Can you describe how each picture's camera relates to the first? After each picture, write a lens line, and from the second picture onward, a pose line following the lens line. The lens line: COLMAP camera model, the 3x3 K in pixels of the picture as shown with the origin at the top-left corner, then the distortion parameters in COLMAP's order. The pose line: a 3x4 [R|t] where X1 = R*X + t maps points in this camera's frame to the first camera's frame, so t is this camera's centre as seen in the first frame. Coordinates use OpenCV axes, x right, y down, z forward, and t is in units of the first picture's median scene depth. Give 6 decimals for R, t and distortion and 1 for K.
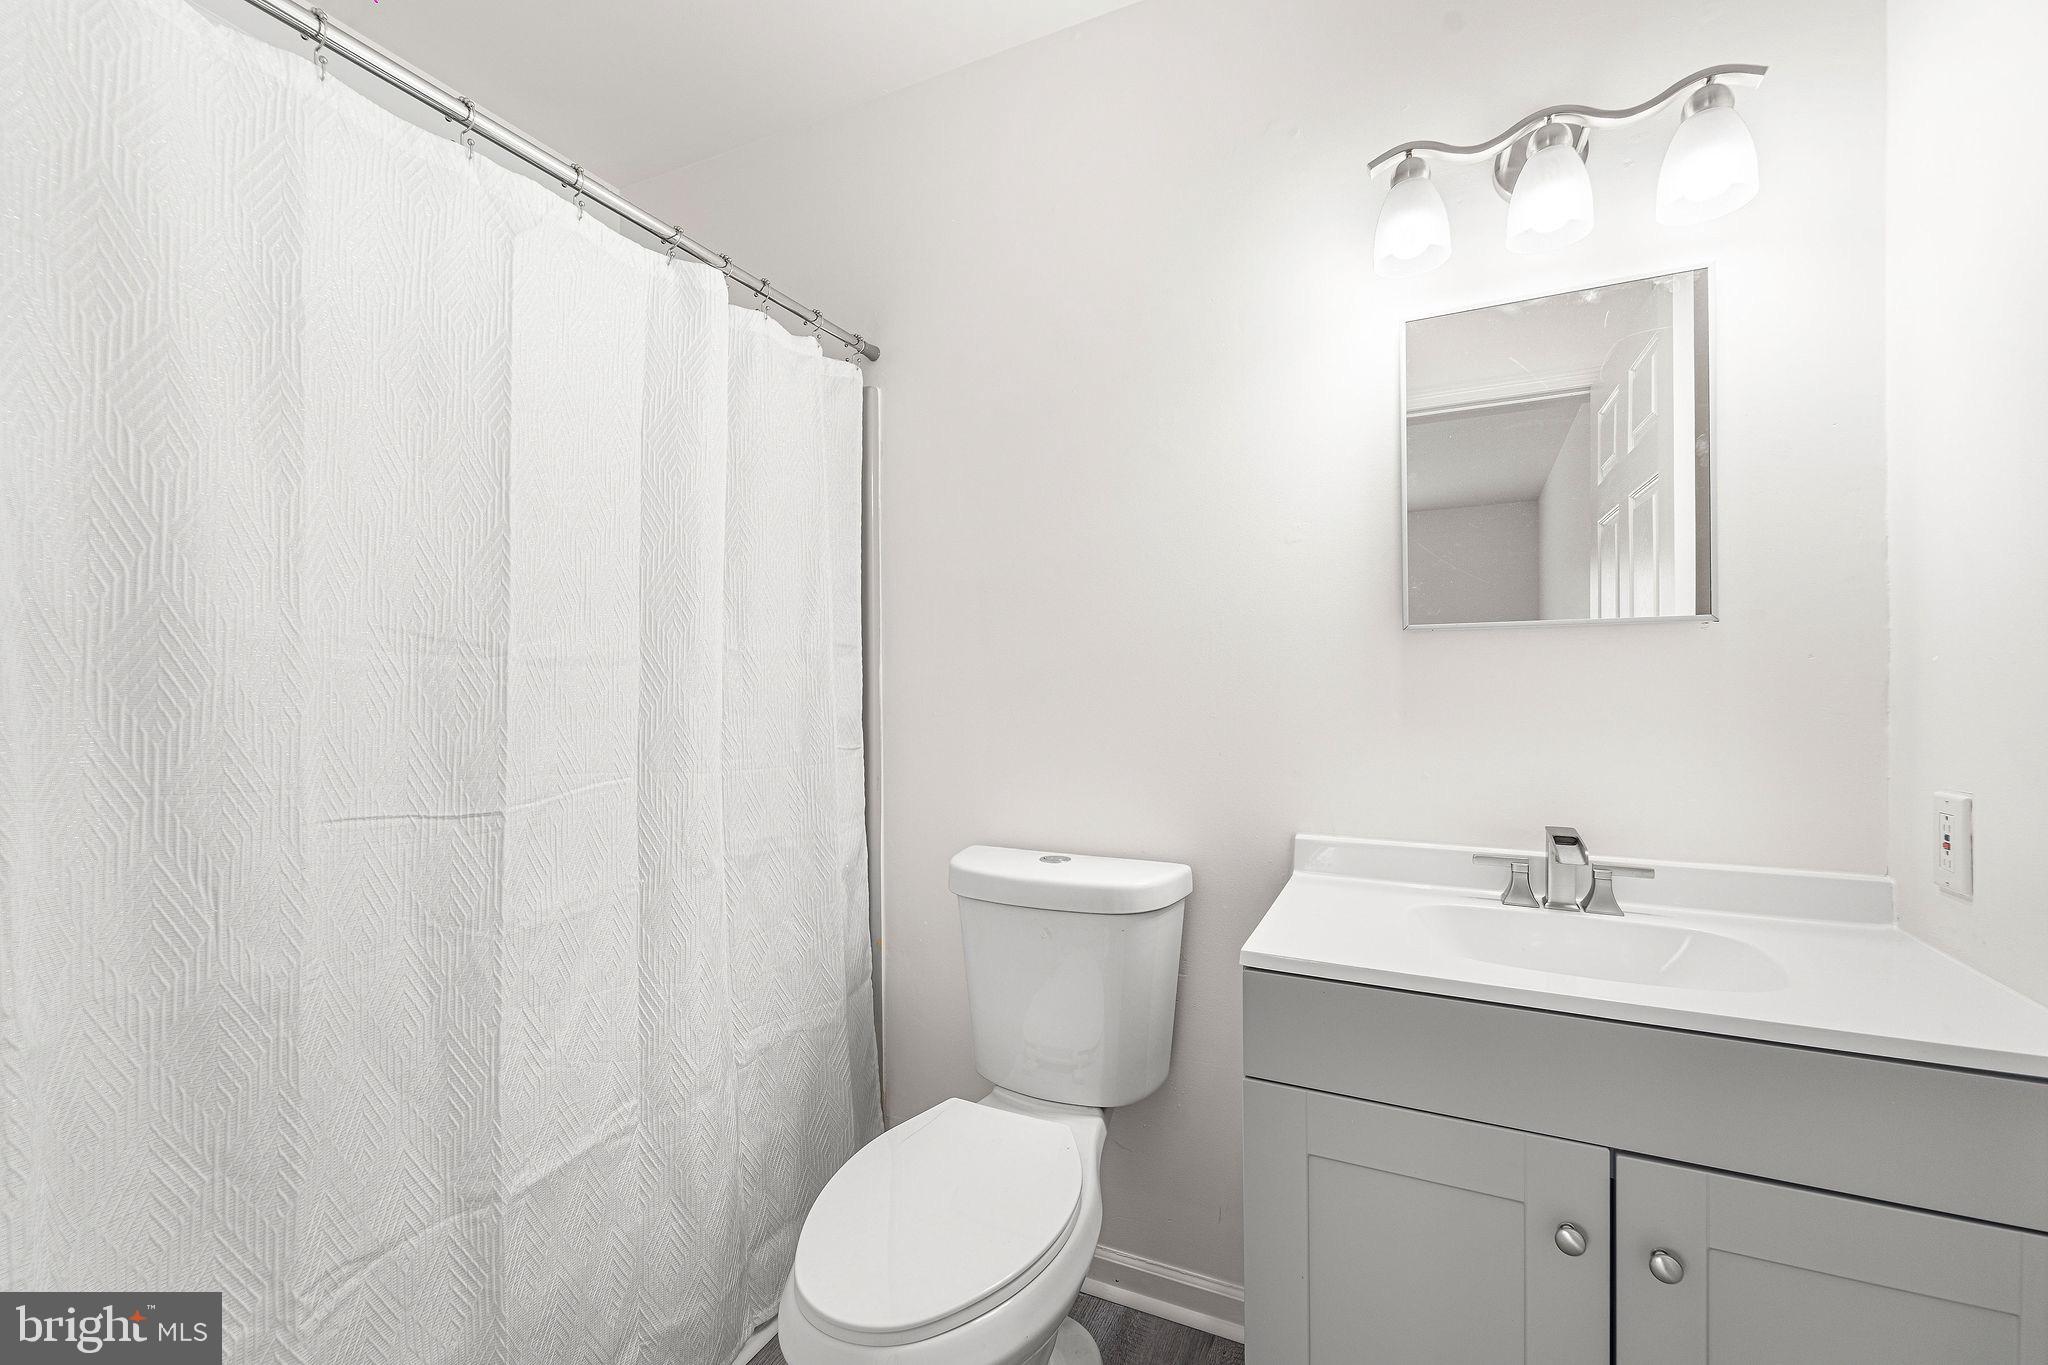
lens RADIAL K [[834.8, 0, 1030.7], [0, 834.8, 694.7], [0, 0, 1]] dist [-0.001183, -0.000490]
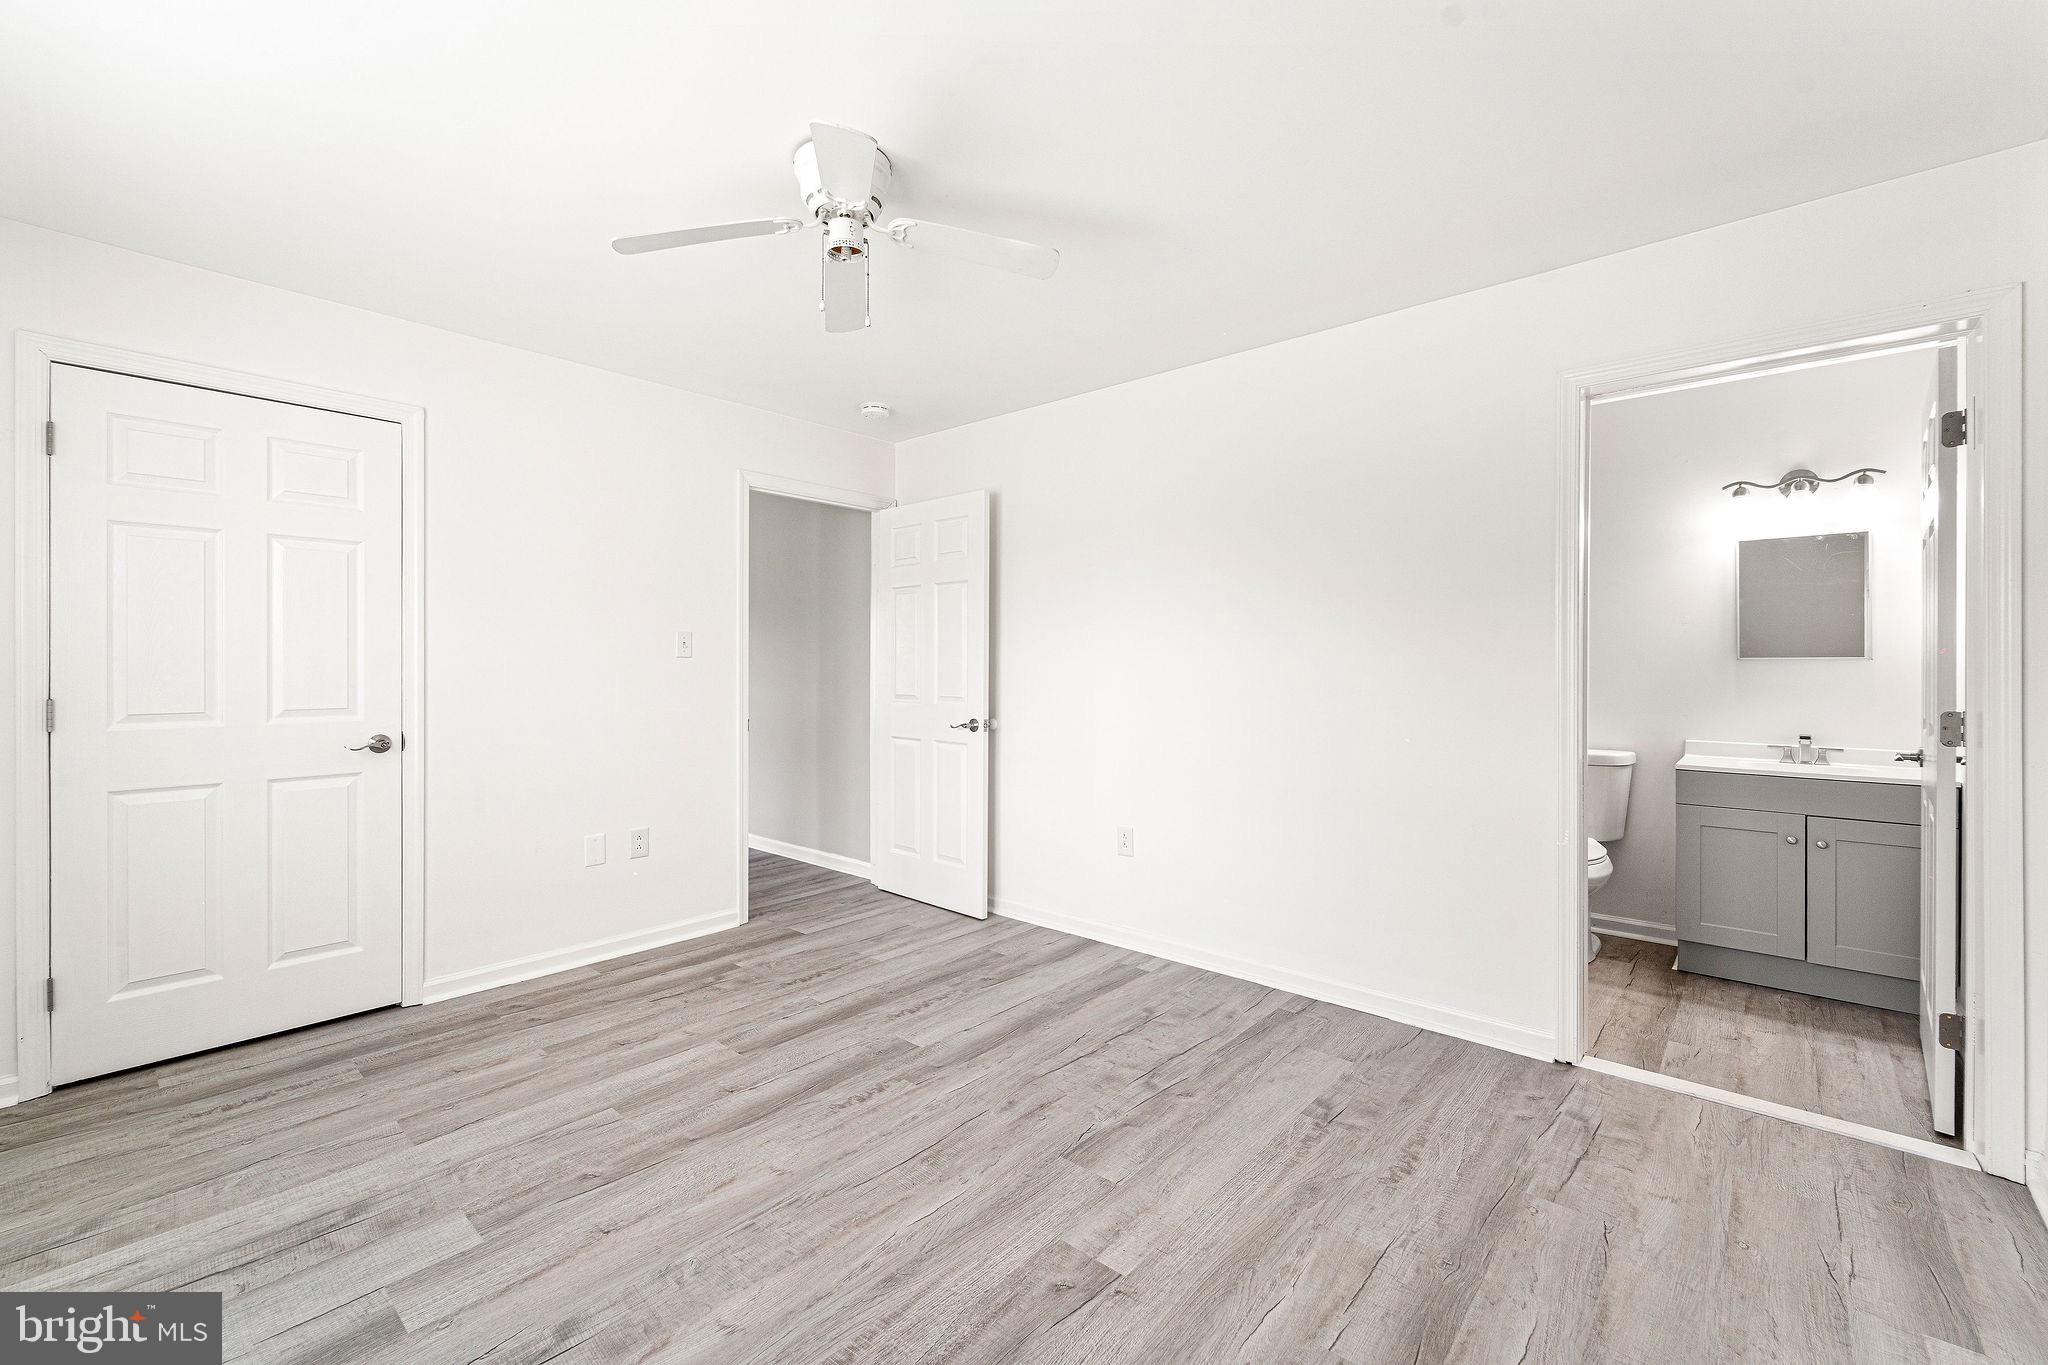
lens RADIAL K [[839.8, 0, 1033.5], [0, 839.8, 681.3], [0, 0, 1]] dist [0.000879, -0.000610]
pose [[0.960646, 0.006760, -0.277693, -1.022320], [-0.007286, 0.999973, -0.000860, 0.007399], [0.277680, 0.002849, 0.960670, -2.330372]]
